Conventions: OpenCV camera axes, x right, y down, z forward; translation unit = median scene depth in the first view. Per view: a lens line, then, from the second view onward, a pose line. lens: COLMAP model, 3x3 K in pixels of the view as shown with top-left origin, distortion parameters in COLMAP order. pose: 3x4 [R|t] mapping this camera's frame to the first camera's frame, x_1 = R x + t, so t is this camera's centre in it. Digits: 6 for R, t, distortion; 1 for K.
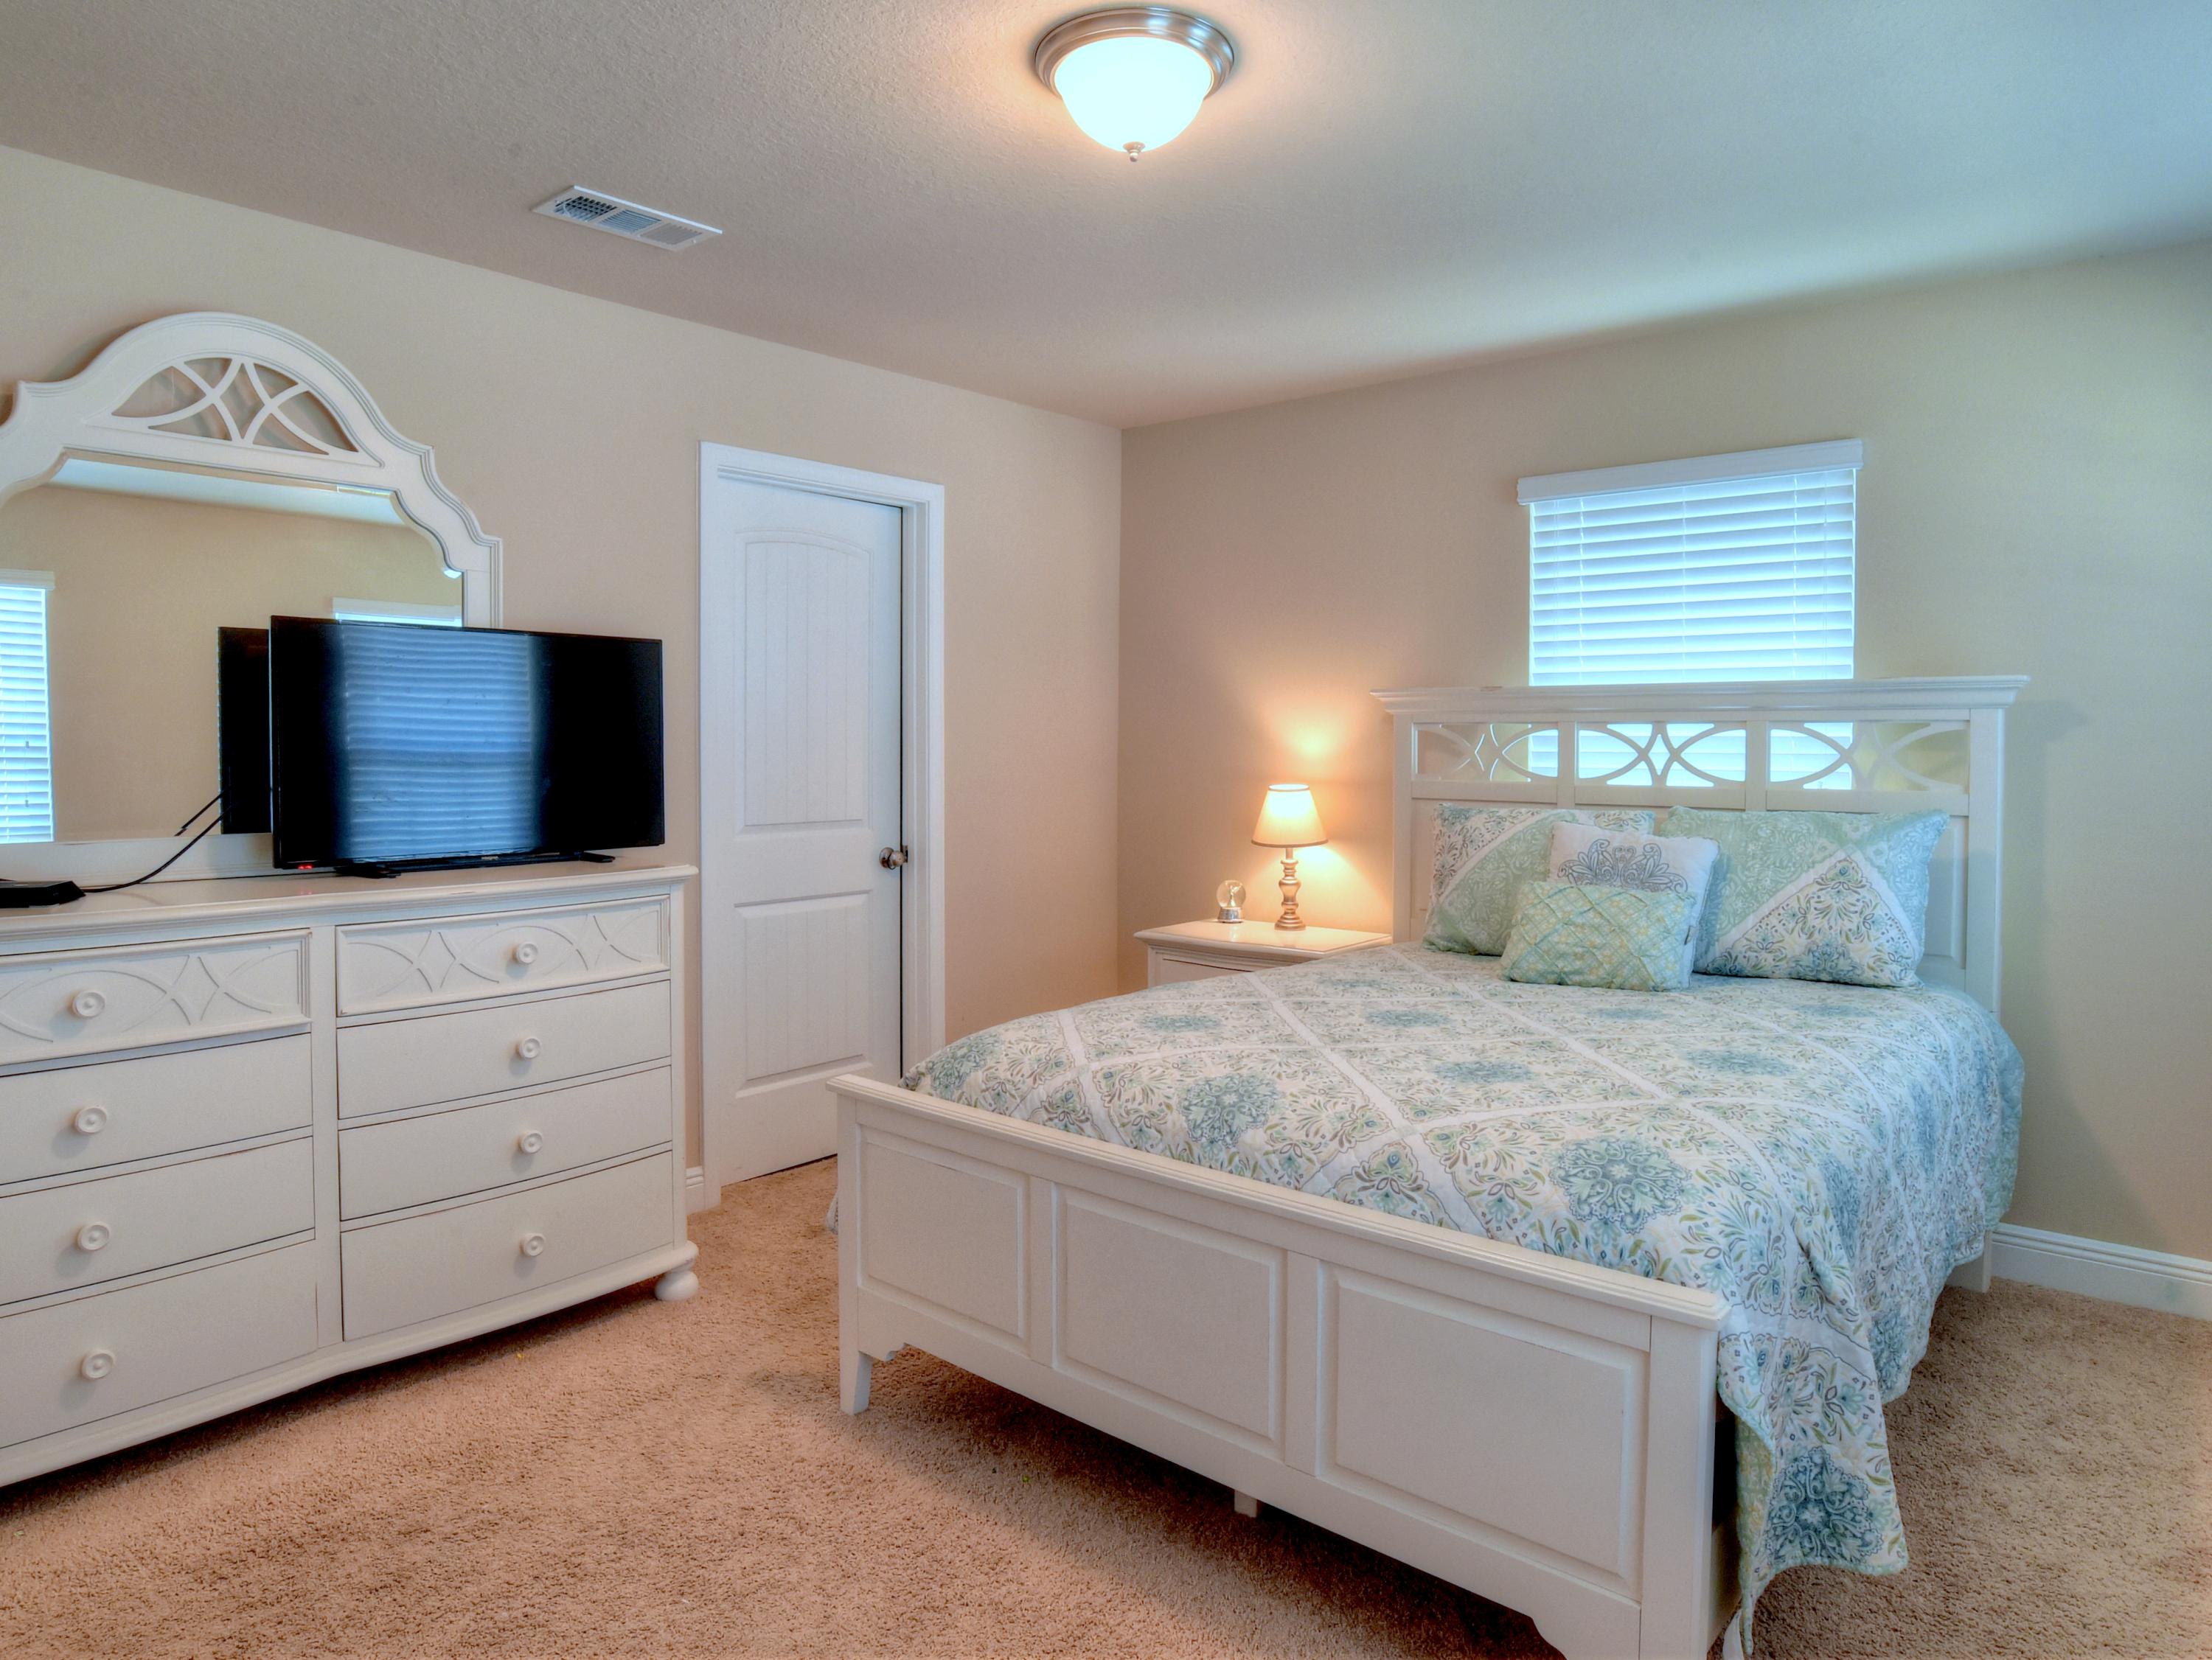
lens RADIAL K [[1330.9, 0, 1106.0], [0, 1330.9, 830.0], [0, 0, 1]] dist [-0.075428, 0.001380]
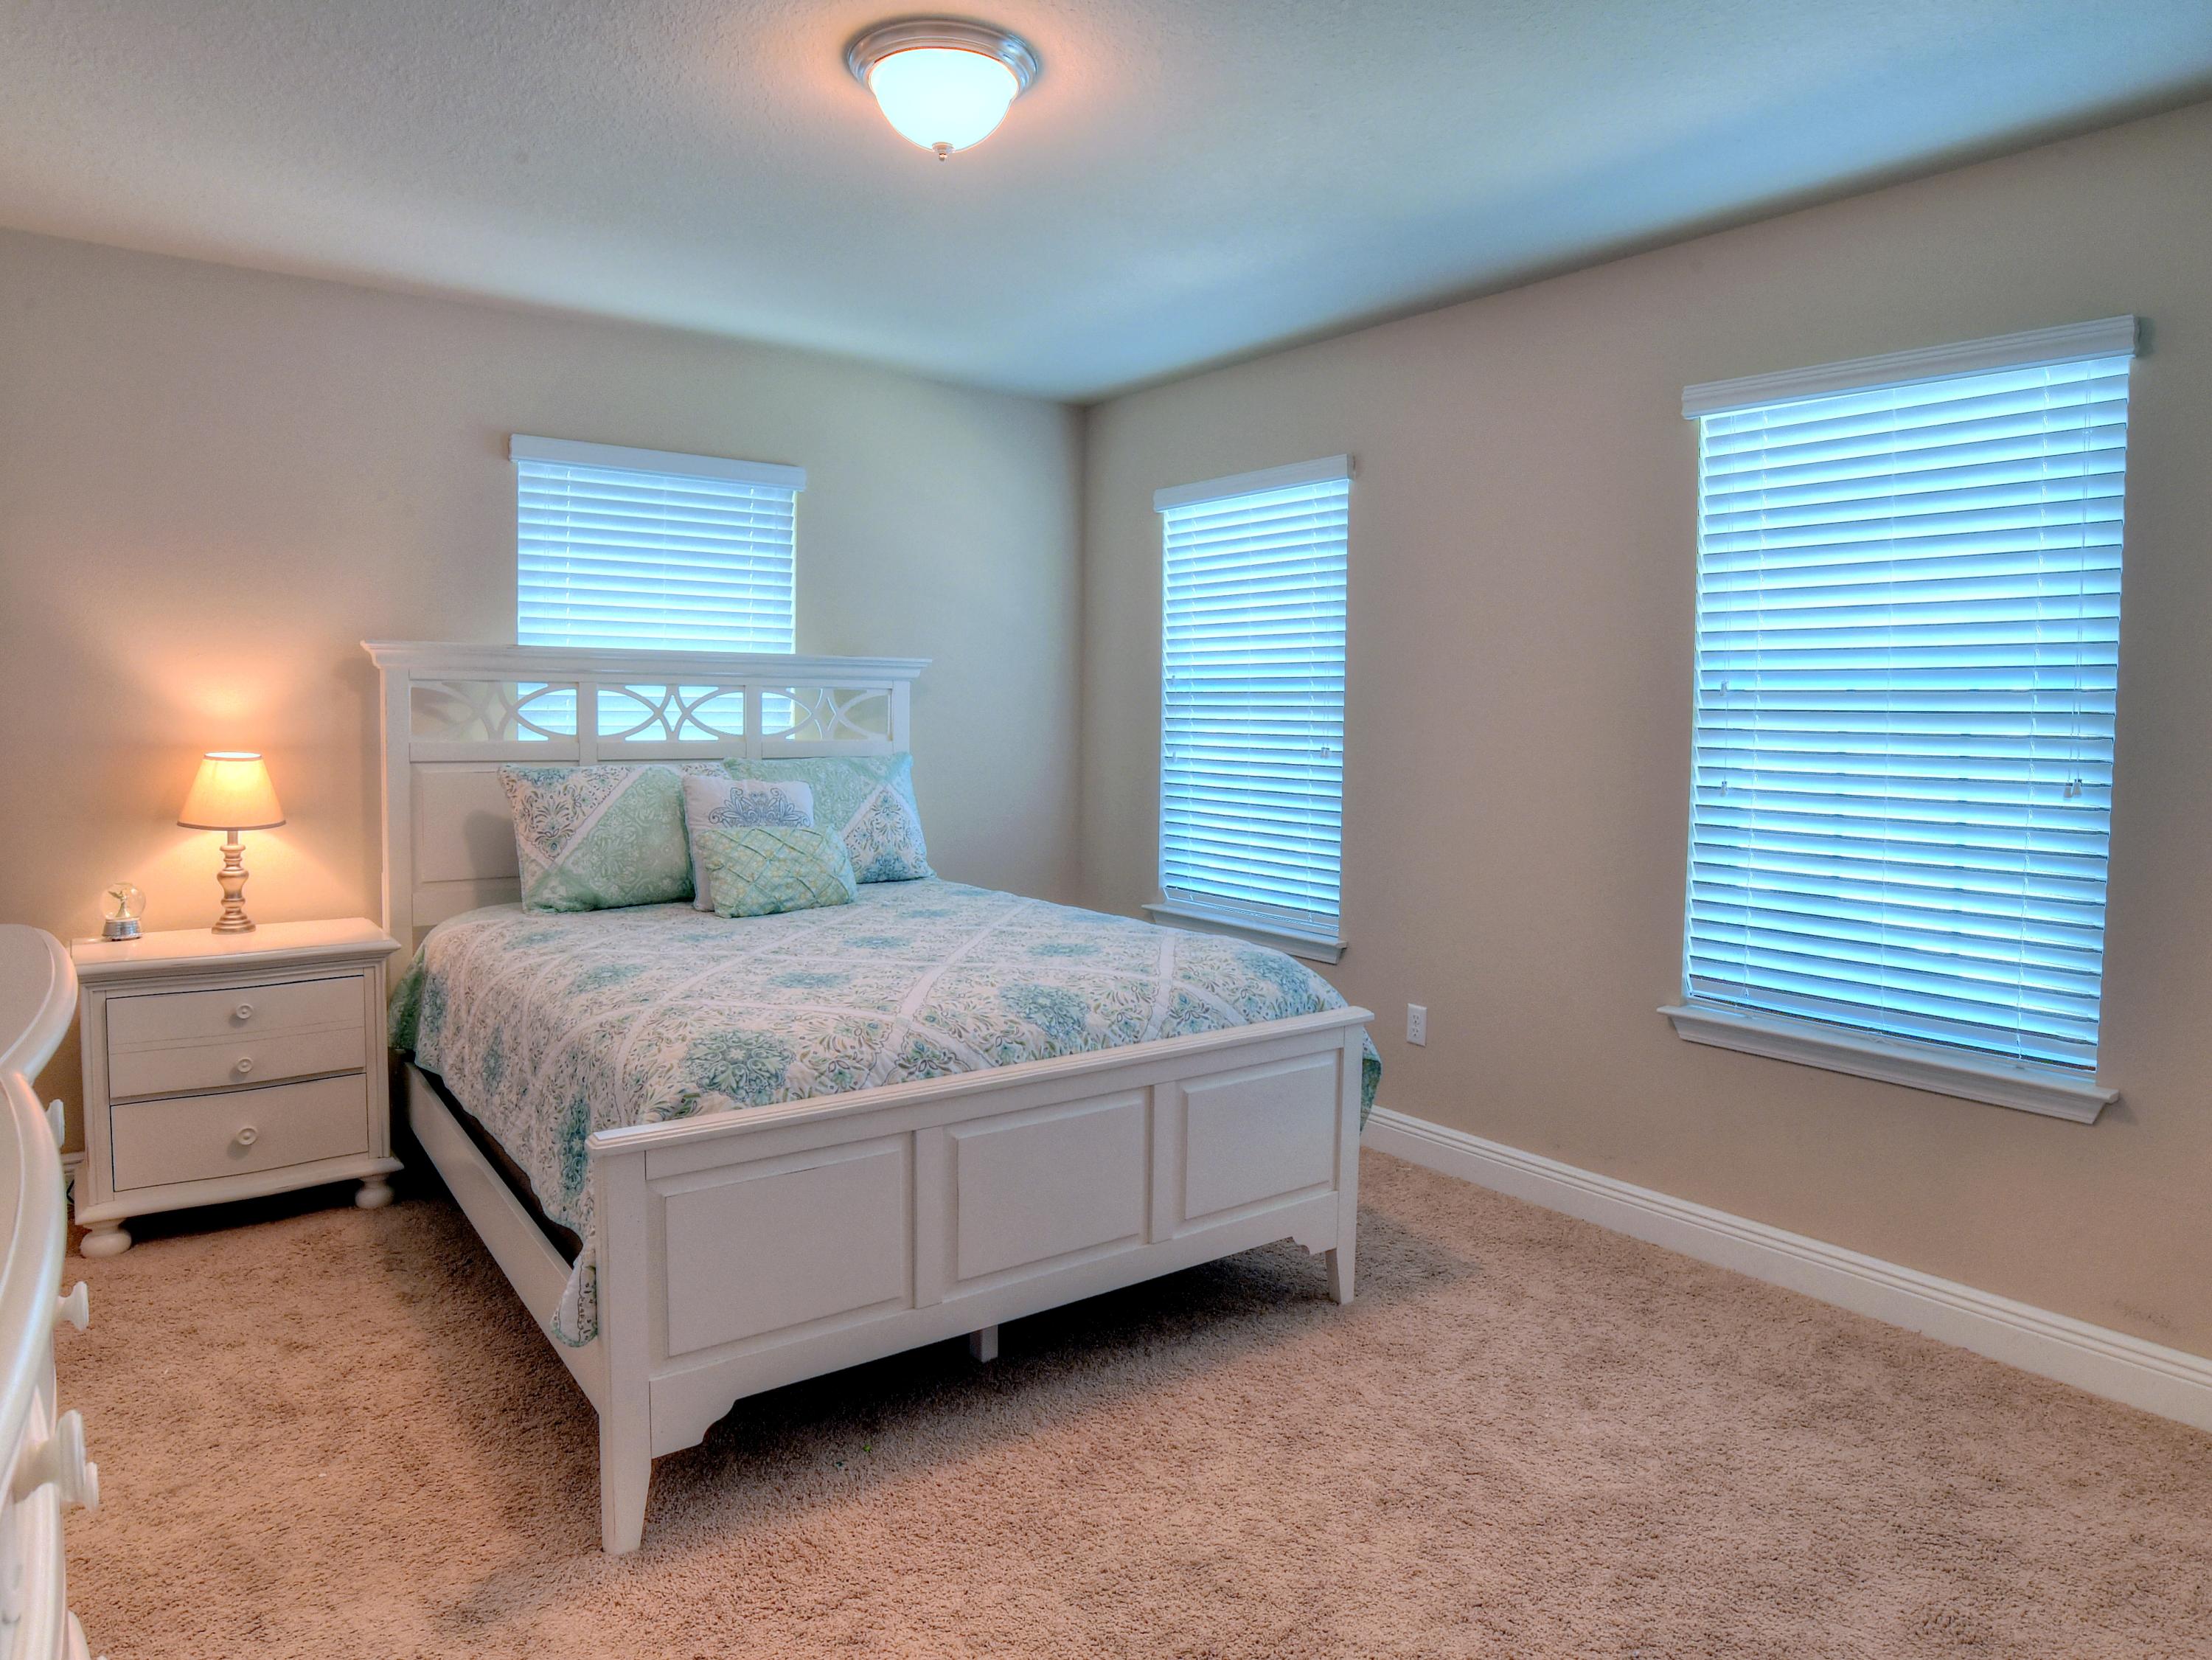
lens RADIAL K [[1360.4, 0, 1106.0], [0, 1360.4, 830.0], [0, 0, 1]] dist [-0.123611, 0.000155]
pose [[0.207136, -0.081641, 0.974900, -0.640564], [0.046368, 0.996211, 0.073574, -0.025026], [-0.977213, 0.029964, 0.210137, 0.395896]]
